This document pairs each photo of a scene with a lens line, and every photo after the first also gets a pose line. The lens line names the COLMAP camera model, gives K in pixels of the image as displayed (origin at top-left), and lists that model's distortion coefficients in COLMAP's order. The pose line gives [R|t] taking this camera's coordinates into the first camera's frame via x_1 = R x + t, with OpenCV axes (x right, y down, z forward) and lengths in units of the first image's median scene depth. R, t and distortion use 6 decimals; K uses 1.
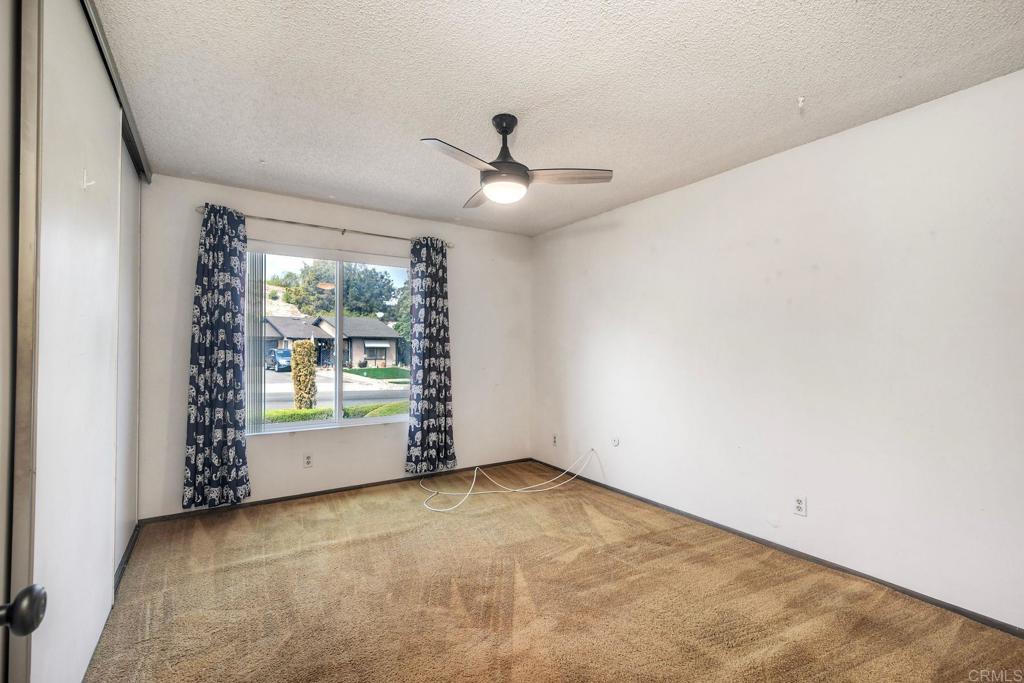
lens RADIAL K [[453.9, 0, 509.6], [0, 453.9, 343.7], [0, 0, 1]] dist [0.003995, 0.000431]
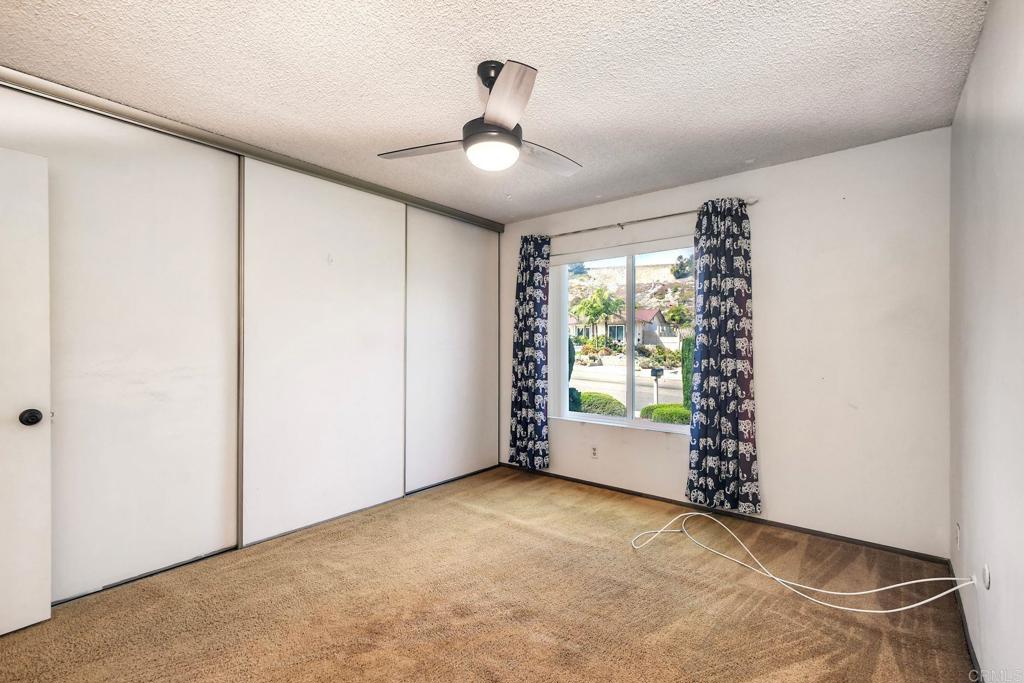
lens RADIAL K [[453.9, 0, 509.6], [0, 453.9, 343.7], [0, 0, 1]] dist [0.003995, 0.000431]
pose [[0.300801, -0.006006, -0.953668, 0.547705], [0.012681, 0.999917, -0.002297, 0.005290], [0.953603, -0.011403, 0.300852, 0.536022]]
